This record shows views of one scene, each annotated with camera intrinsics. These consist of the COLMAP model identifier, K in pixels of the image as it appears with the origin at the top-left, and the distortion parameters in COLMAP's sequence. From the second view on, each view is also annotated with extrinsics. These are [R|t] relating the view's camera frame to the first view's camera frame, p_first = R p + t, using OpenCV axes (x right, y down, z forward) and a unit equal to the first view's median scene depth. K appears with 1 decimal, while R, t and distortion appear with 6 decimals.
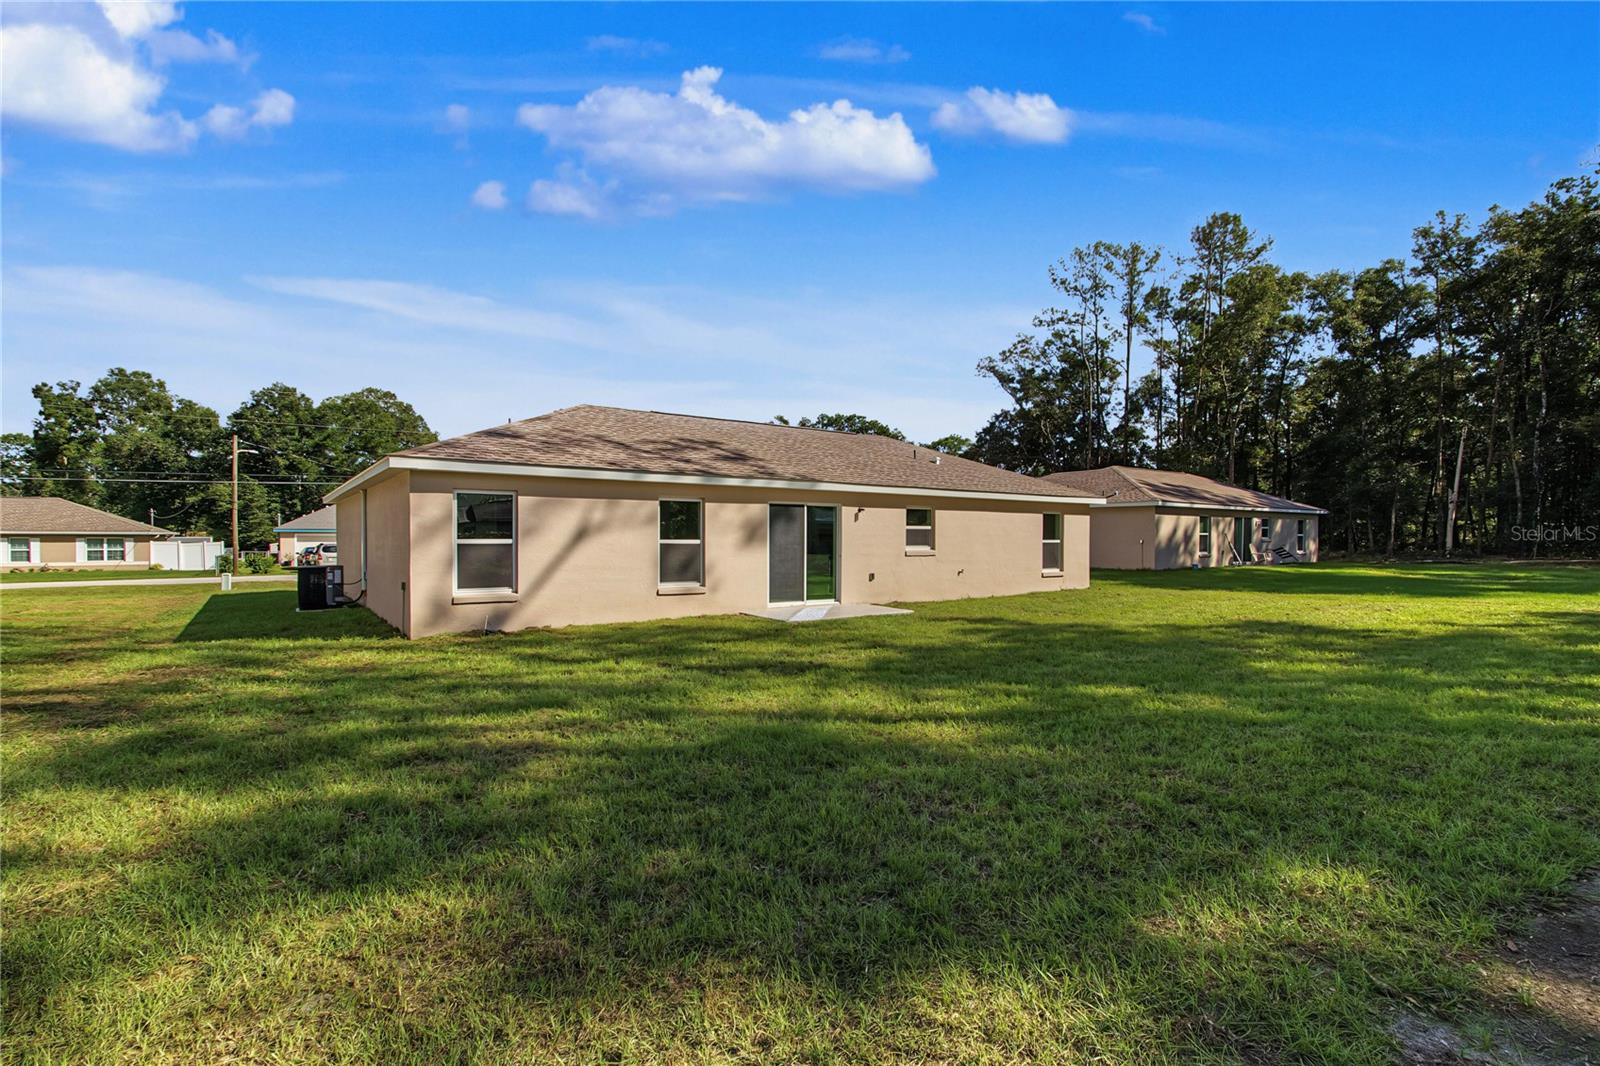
lens RADIAL K [[731.2, 0, 778.5], [0, 731.2, 541.3], [0, 0, 1]] dist [0.000332, -0.000013]
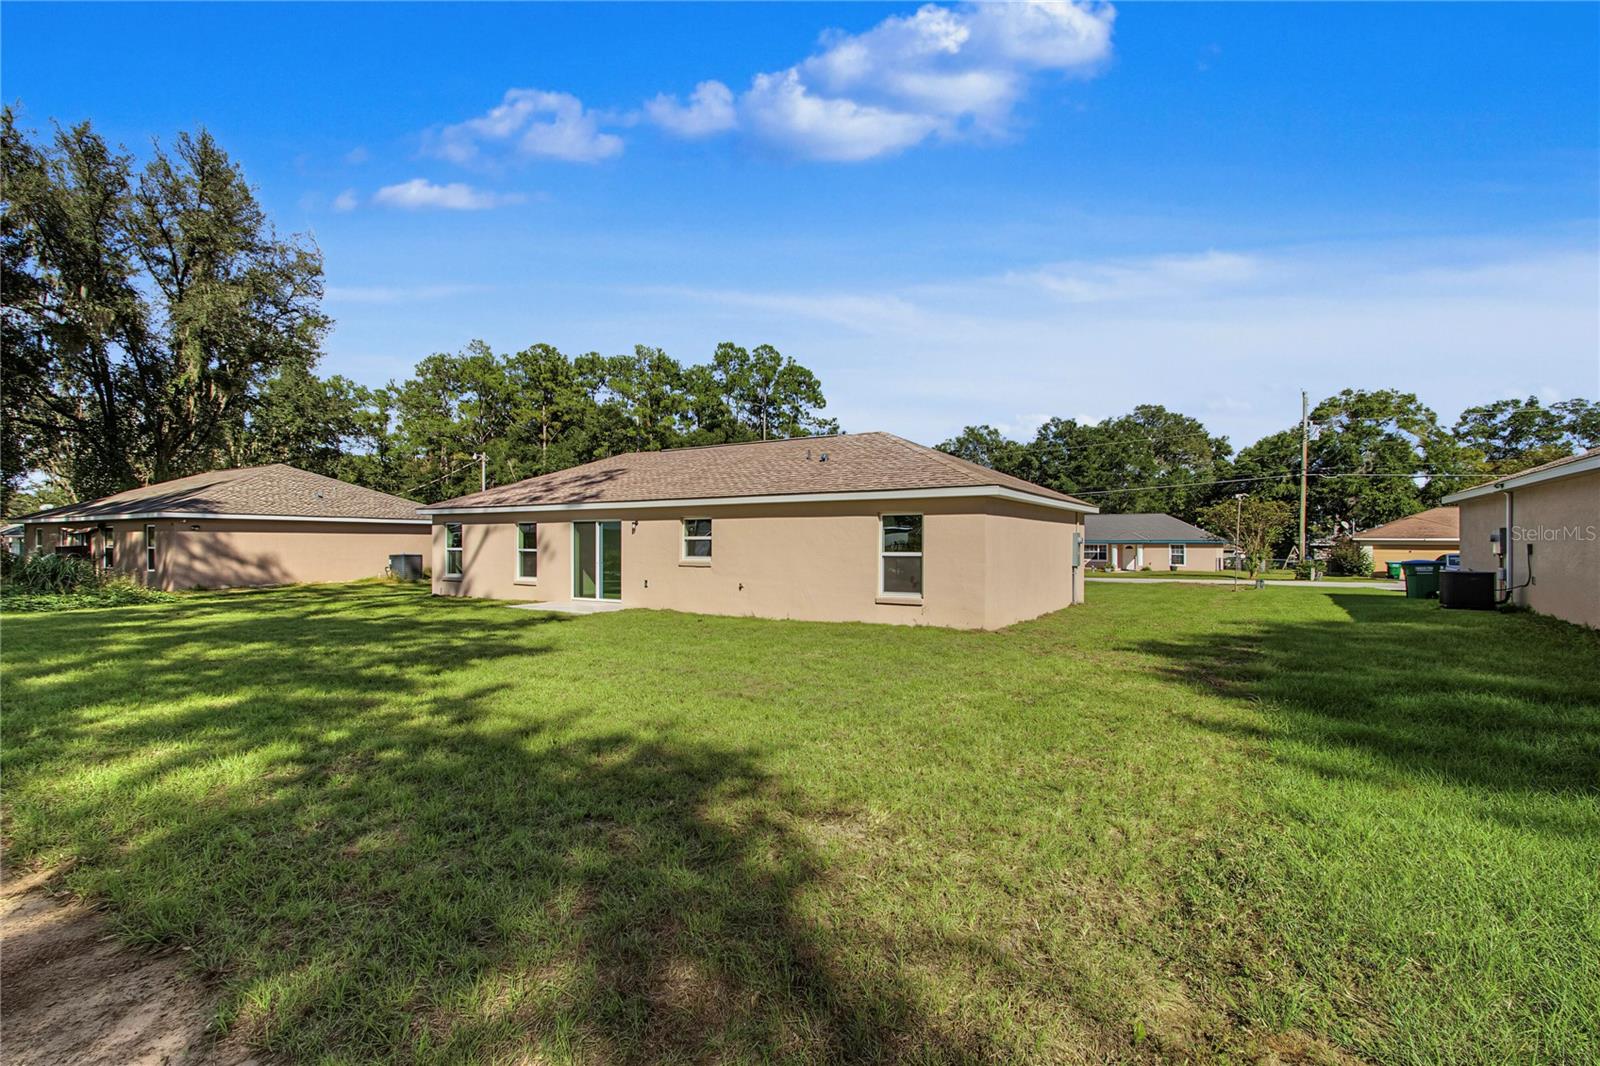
lens RADIAL K [[731.2, 0, 778.5], [0, 731.2, 541.3], [0, 0, 1]] dist [0.000332, -0.000013]
pose [[0.348687, -0.005304, -0.937224, 1.235000], [-0.008113, 0.999929, -0.008678, -0.006930], [0.937204, 0.010630, 0.348620, 0.813244]]
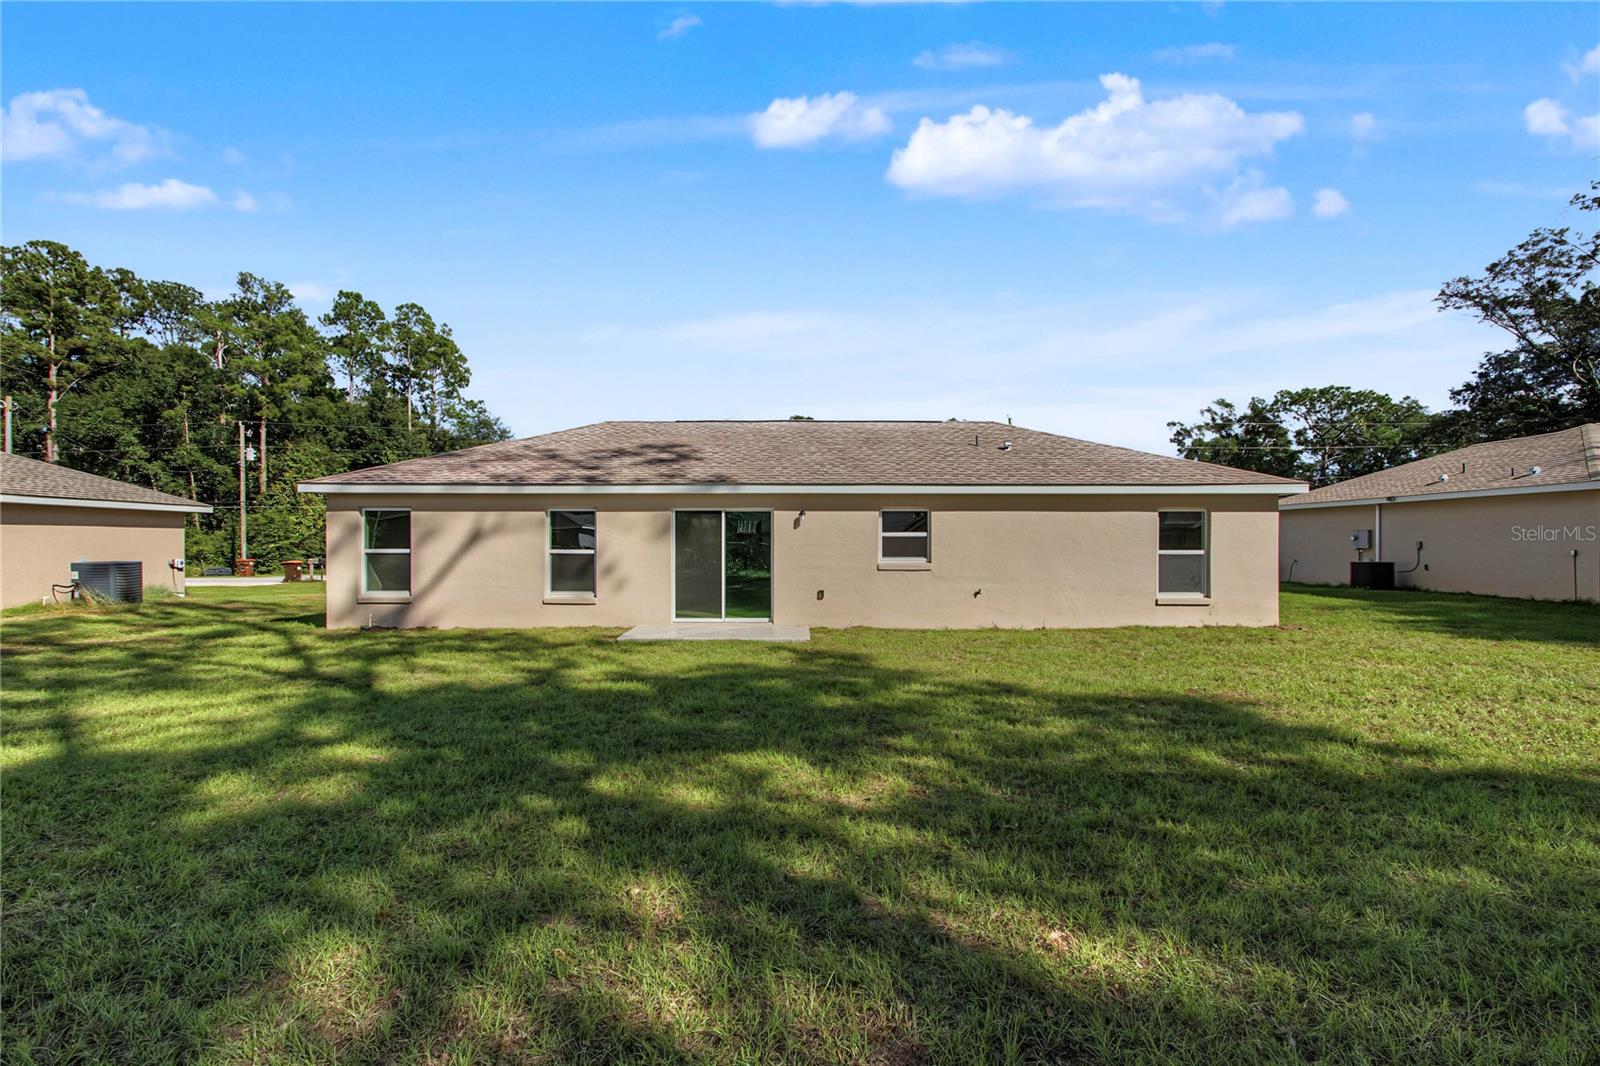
lens RADIAL K [[731.2, 0, 778.5], [0, 731.2, 541.3], [0, 0, 1]] dist [0.000332, -0.000013]
pose [[0.807420, -0.004405, -0.589961, 0.586447], [-0.003087, 0.999927, -0.011690, -0.002013], [0.589969, 0.011260, 0.807347, 0.303052]]
